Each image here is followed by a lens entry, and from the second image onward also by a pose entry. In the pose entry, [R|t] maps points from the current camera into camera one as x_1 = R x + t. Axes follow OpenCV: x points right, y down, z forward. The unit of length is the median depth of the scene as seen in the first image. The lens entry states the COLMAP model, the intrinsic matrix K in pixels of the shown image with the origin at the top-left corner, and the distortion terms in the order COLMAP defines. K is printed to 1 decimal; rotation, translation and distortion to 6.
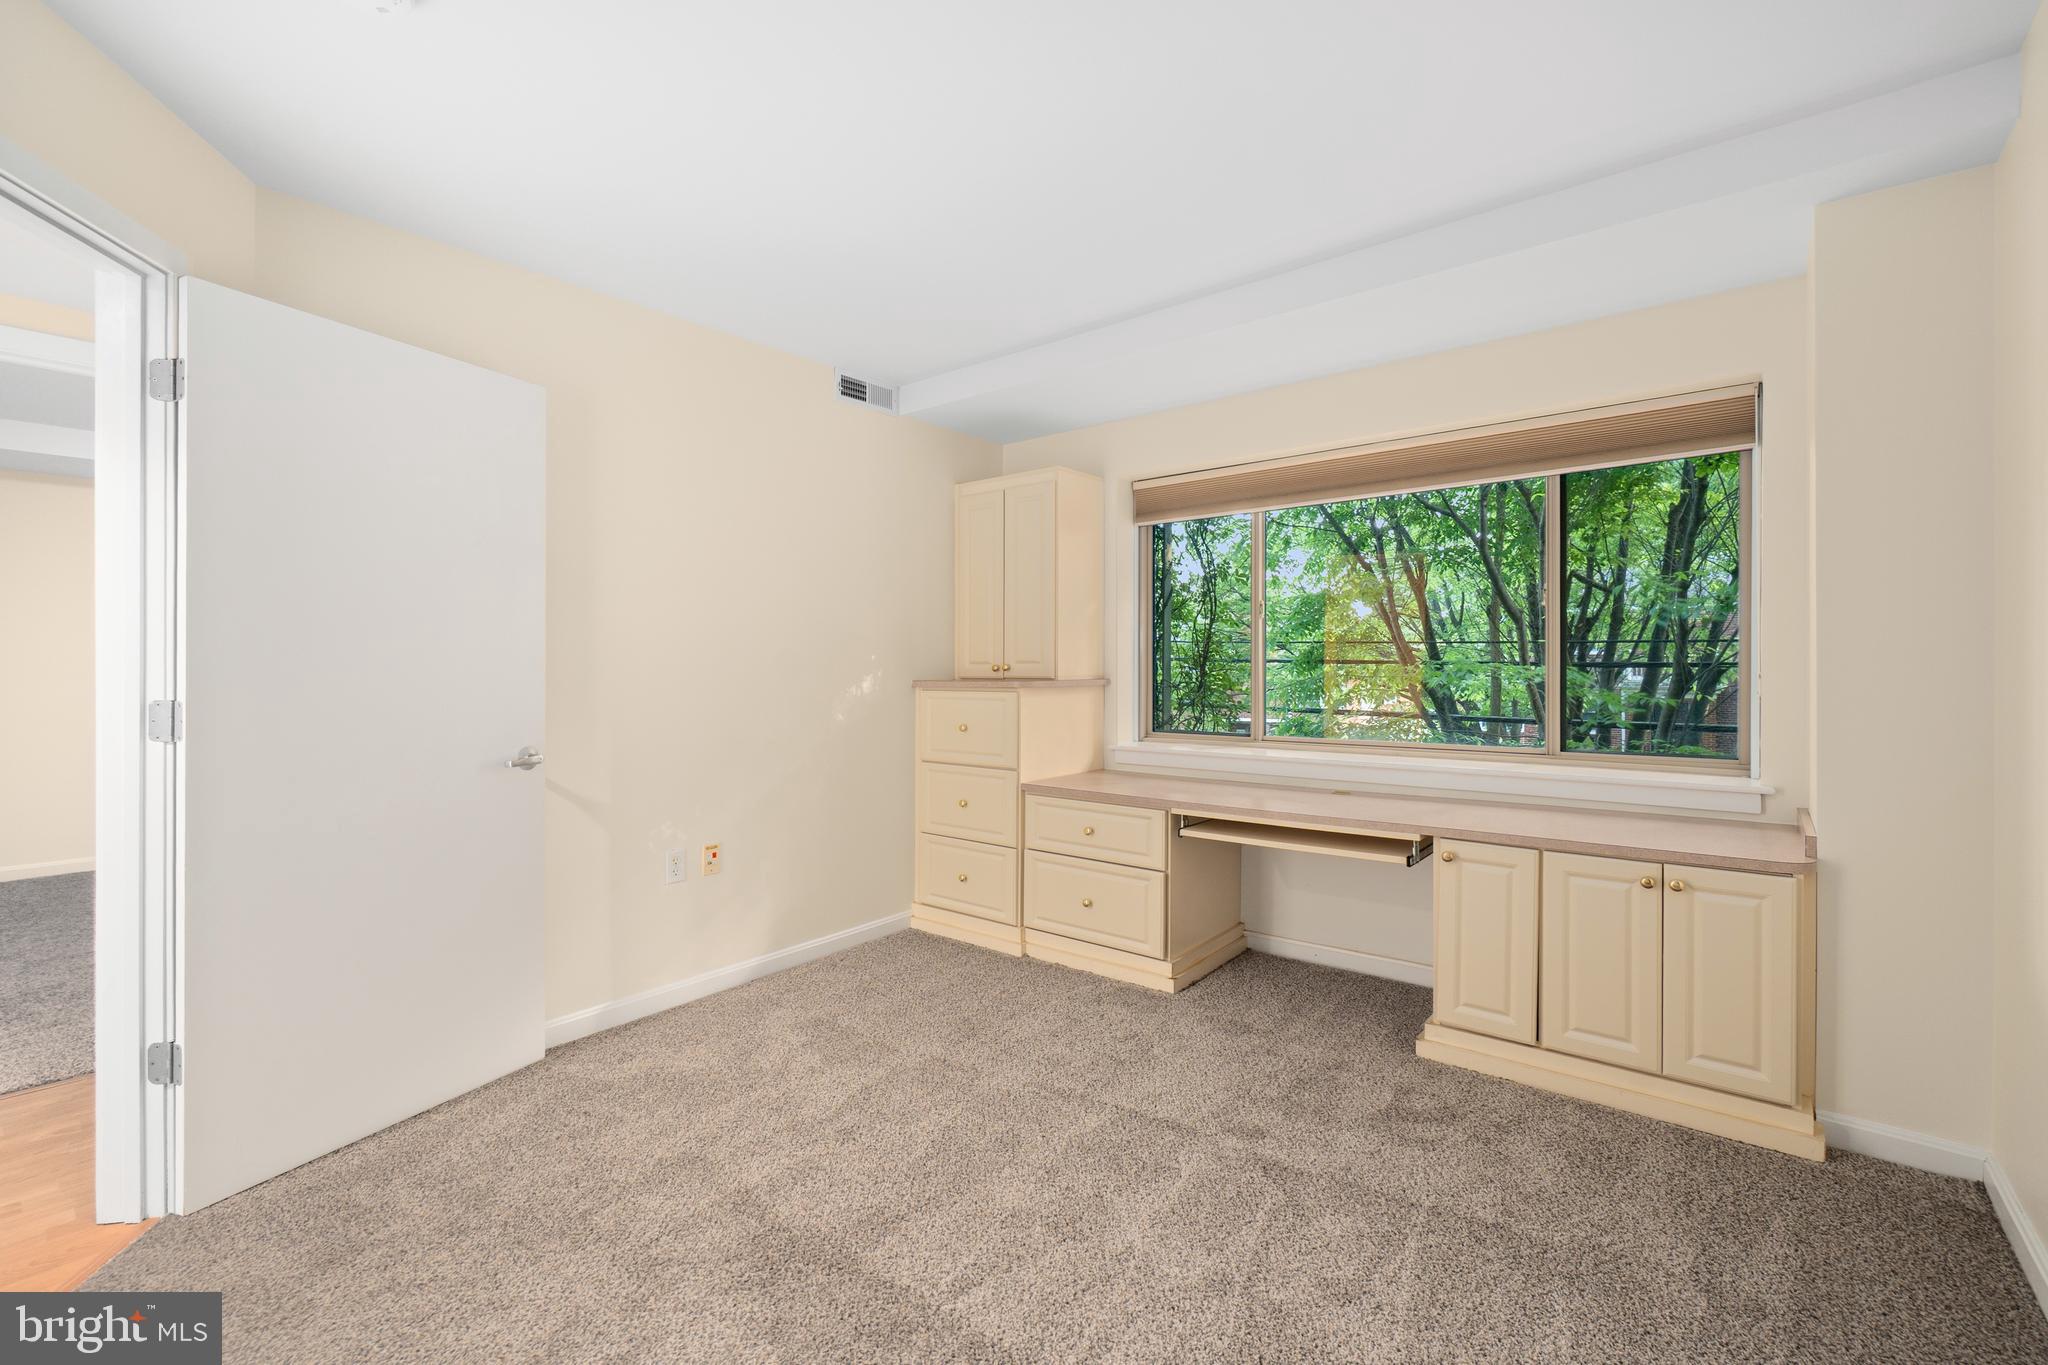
lens RADIAL K [[856.4, 0, 980.6], [0, 856.4, 661.5], [0, 0, 1]] dist [-0.000480, 0.000191]
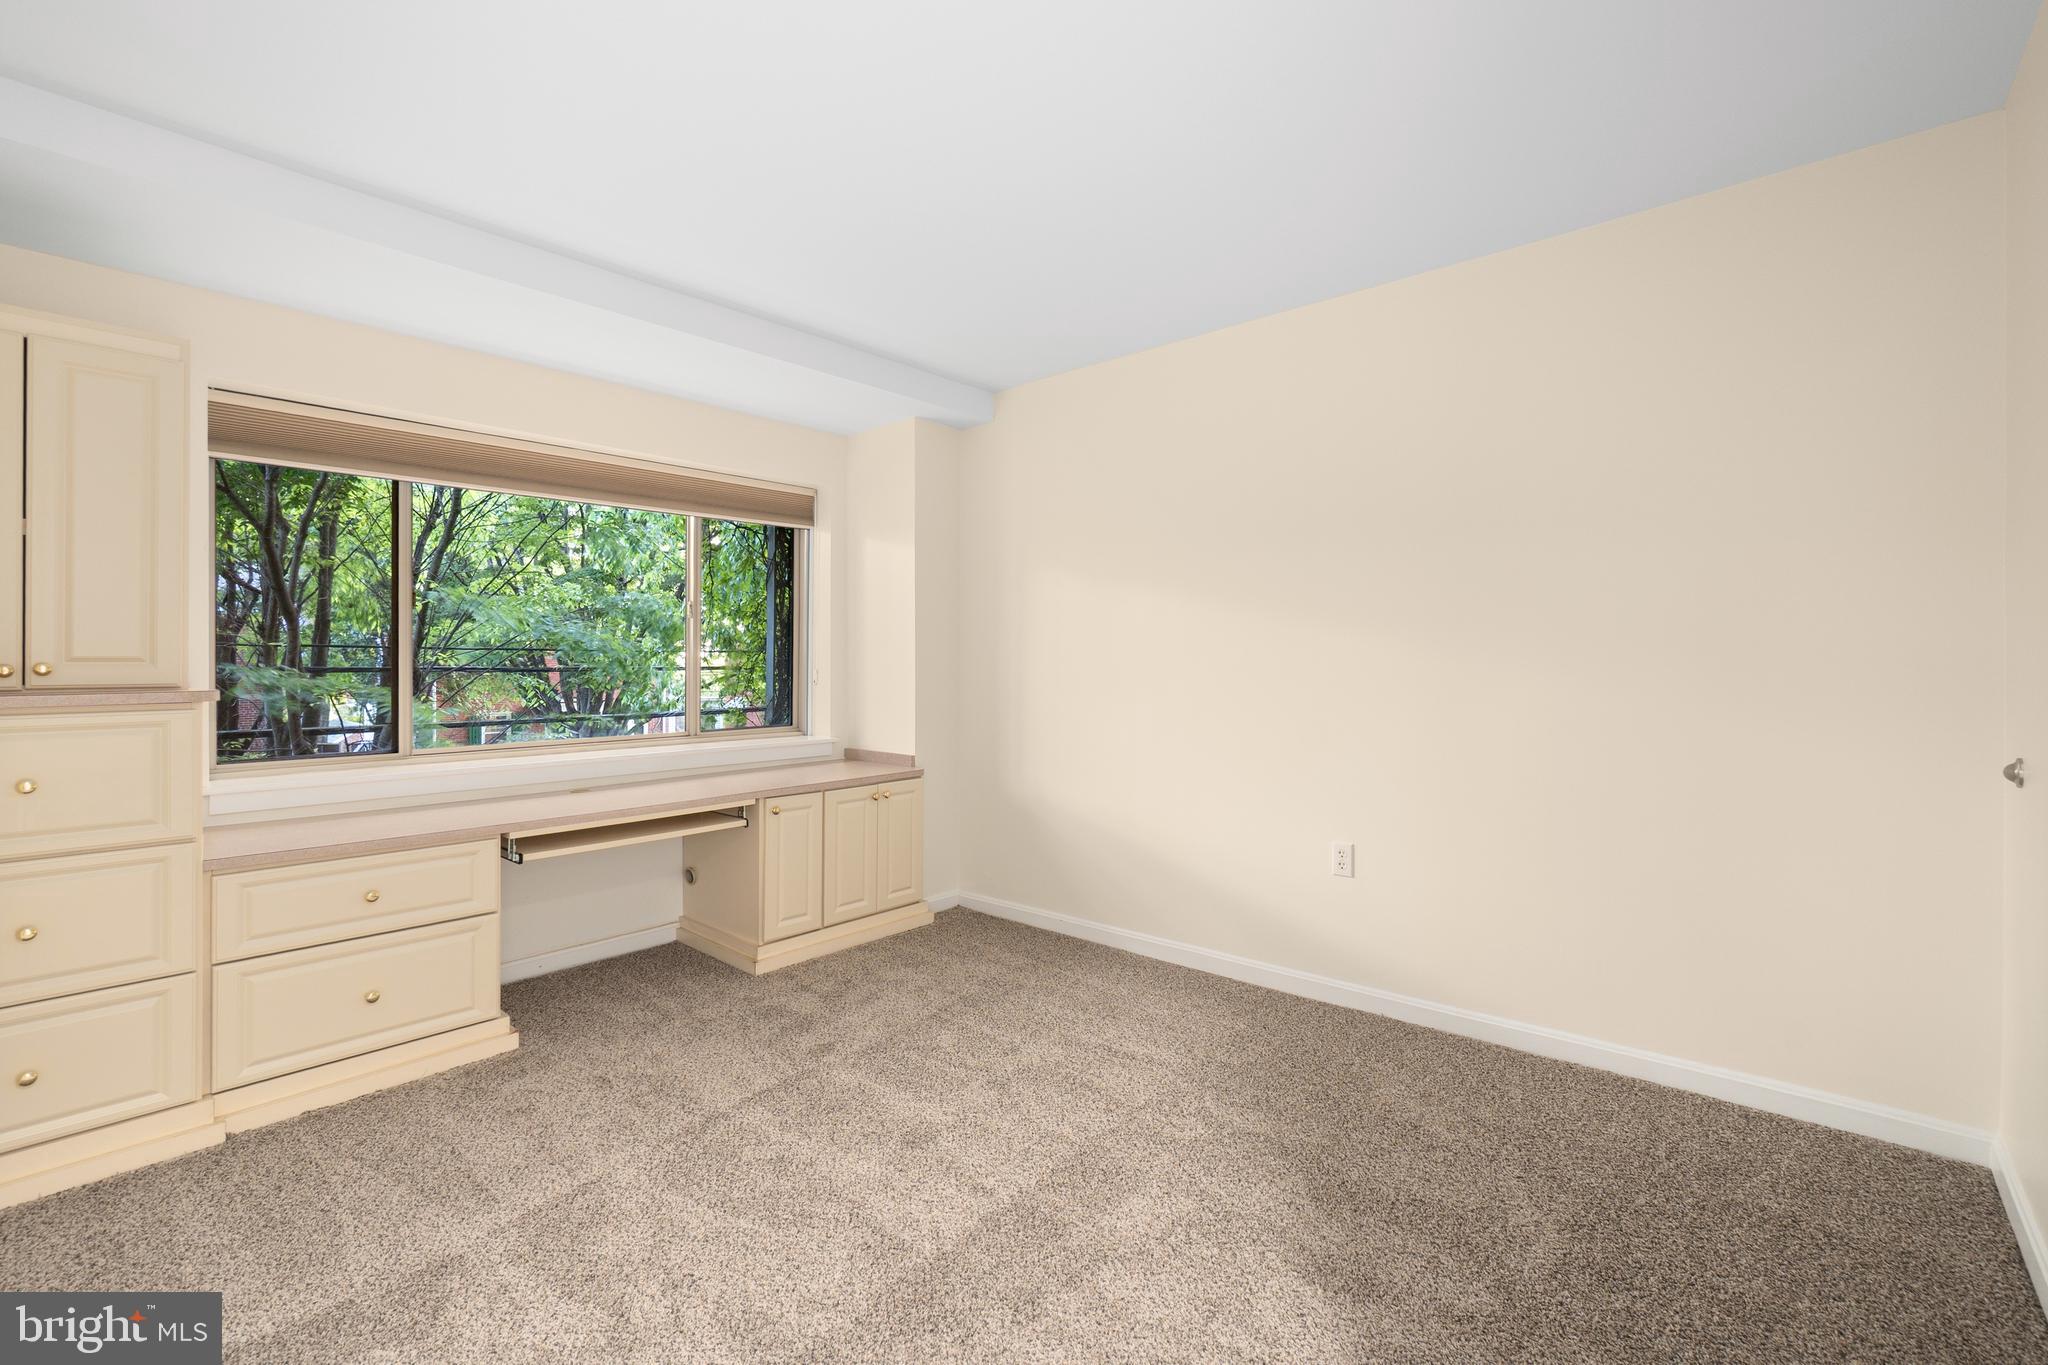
lens RADIAL K [[876.6, 0, 1017.7], [0, 876.6, 669.0], [0, 0, 1]] dist [-0.004517, 0.001031]
pose [[0.043464, -0.000253, 0.999055, -0.735289], [0.000739, 1.000000, 0.000221, 0.012278], [-0.999055, 0.000728, 0.043464, 0.548646]]
